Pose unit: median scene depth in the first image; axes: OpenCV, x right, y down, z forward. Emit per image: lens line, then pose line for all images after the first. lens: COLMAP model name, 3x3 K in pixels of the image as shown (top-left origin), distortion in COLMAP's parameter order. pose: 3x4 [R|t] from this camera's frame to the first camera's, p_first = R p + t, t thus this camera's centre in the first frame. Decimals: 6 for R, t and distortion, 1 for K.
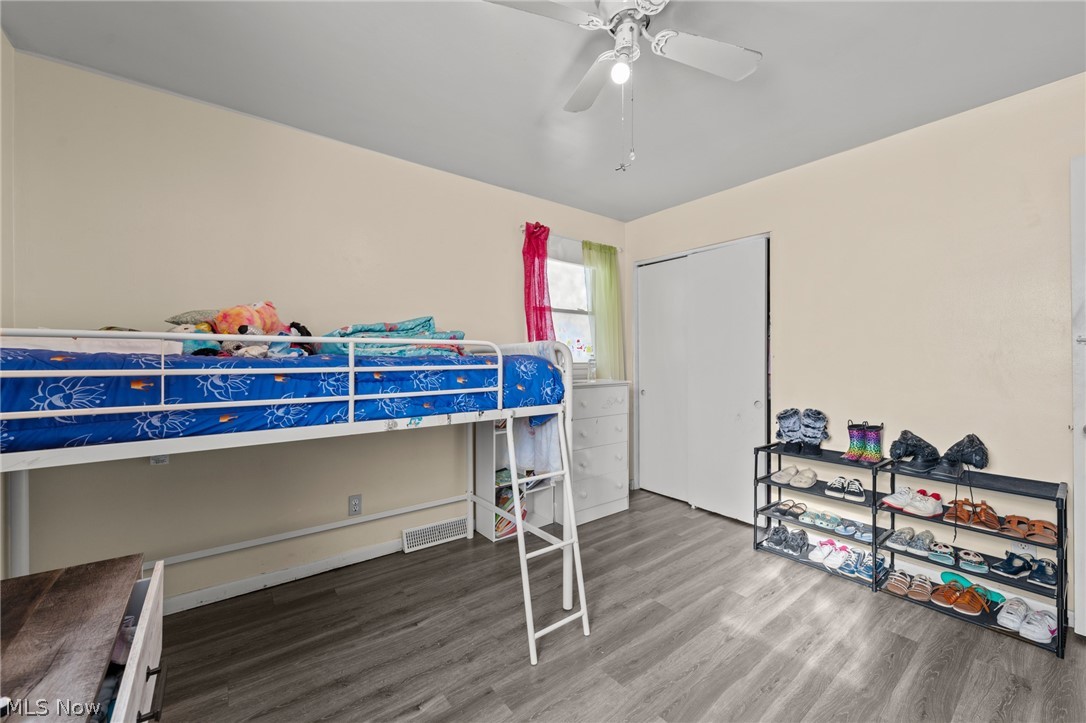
lens RADIAL K [[426.8, 0, 546.7], [0, 426.8, 358.2], [0, 0, 1]] dist [-0.003547, -0.000341]
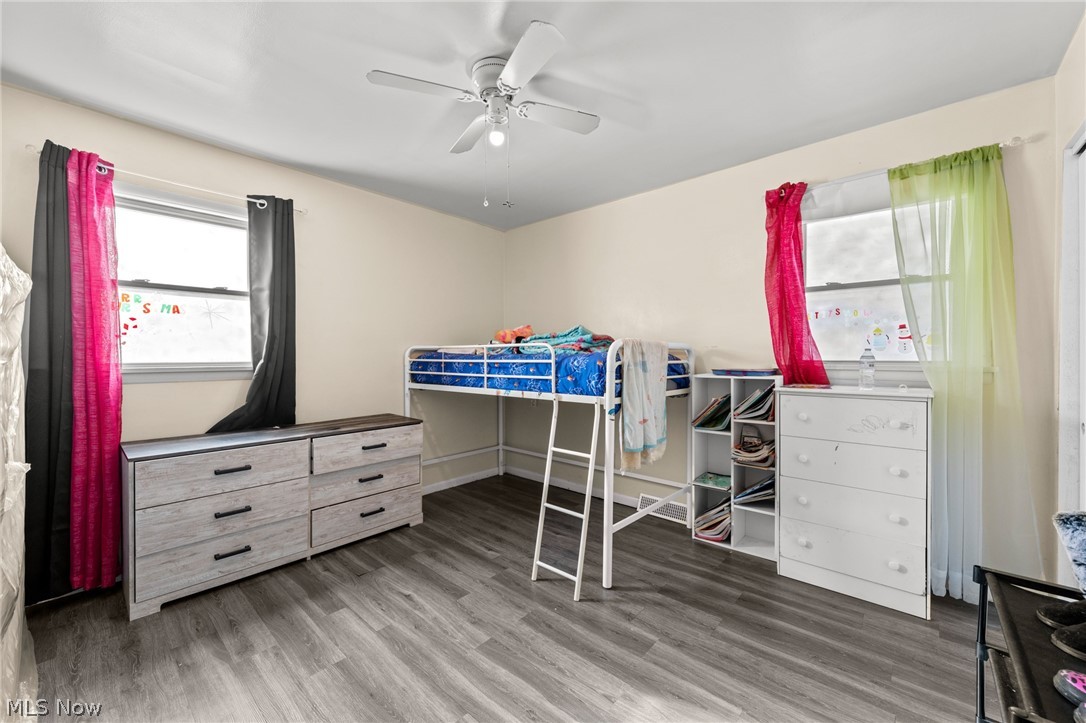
lens RADIAL K [[426.8, 0, 546.8], [0, 426.8, 357.7], [0, 0, 1]] dist [-0.003547, -0.000341]
pose [[0.178934, 0.008343, -0.983826, 1.238469], [0.003443, 0.999953, 0.009106, -0.004469], [0.983855, -0.005017, 0.178897, 0.757019]]
